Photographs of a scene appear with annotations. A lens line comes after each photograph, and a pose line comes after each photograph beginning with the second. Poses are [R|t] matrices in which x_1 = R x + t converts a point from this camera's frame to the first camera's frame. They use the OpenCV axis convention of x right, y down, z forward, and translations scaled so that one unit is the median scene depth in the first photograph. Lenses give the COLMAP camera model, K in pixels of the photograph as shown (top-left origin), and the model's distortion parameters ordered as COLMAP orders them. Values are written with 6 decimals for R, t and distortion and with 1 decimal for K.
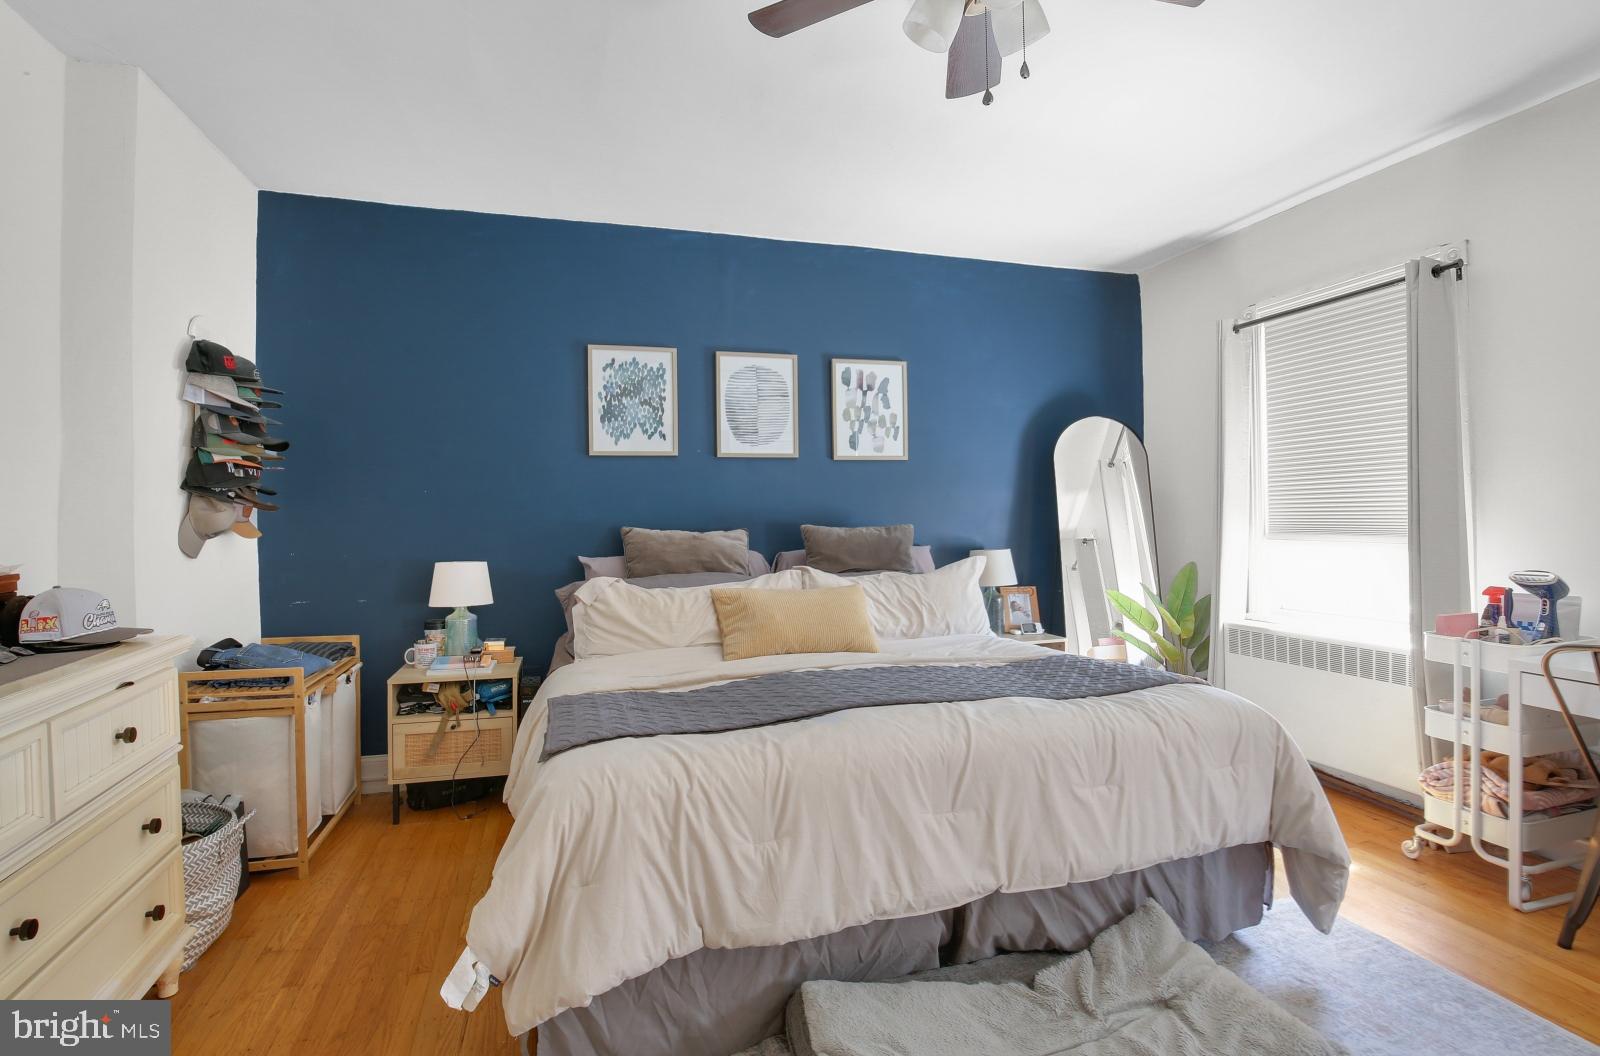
lens RADIAL K [[775.4, 0, 791.9], [0, 775.4, 516.0], [0, 0, 1]] dist [-0.028897, 0.000206]
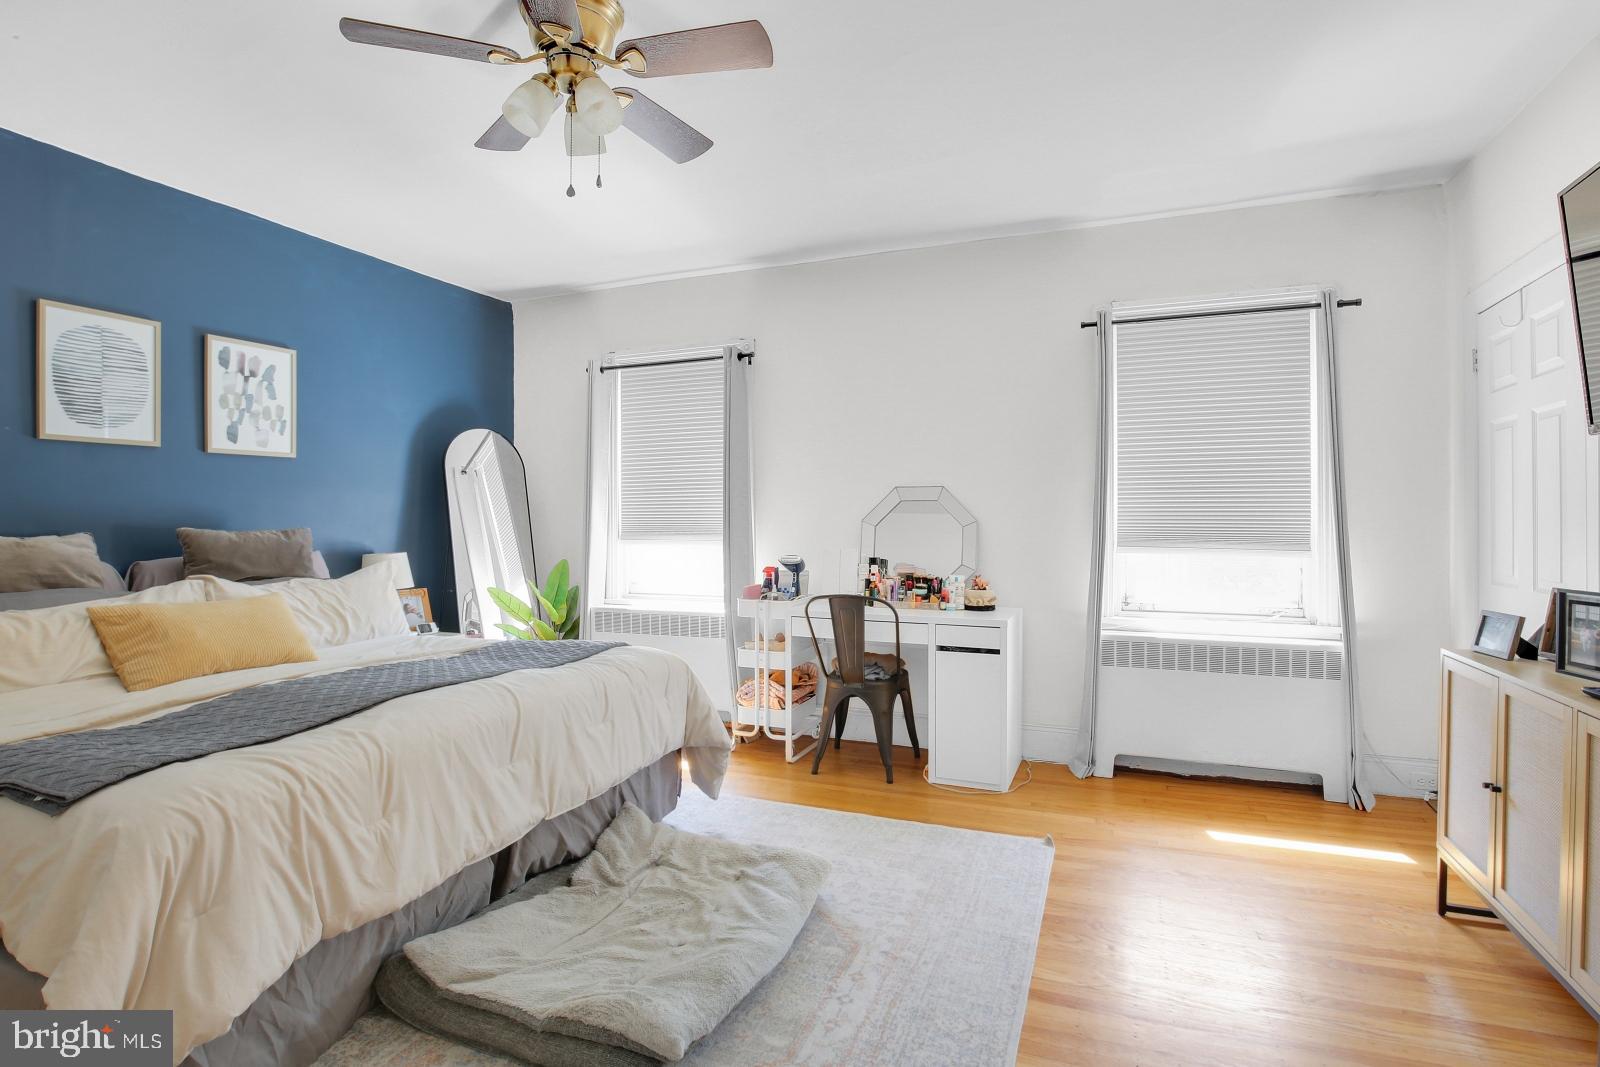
lens RADIAL K [[795.5, 0, 800.0], [0, 795.5, 533.5], [0, 0, 1]] dist [-0.028468, 0.000306]
pose [[0.625801, -0.004839, 0.779968, -0.271606], [-0.005726, 0.999925, 0.010798, 0.005464], [-0.779962, -0.011223, 0.625726, -0.068550]]
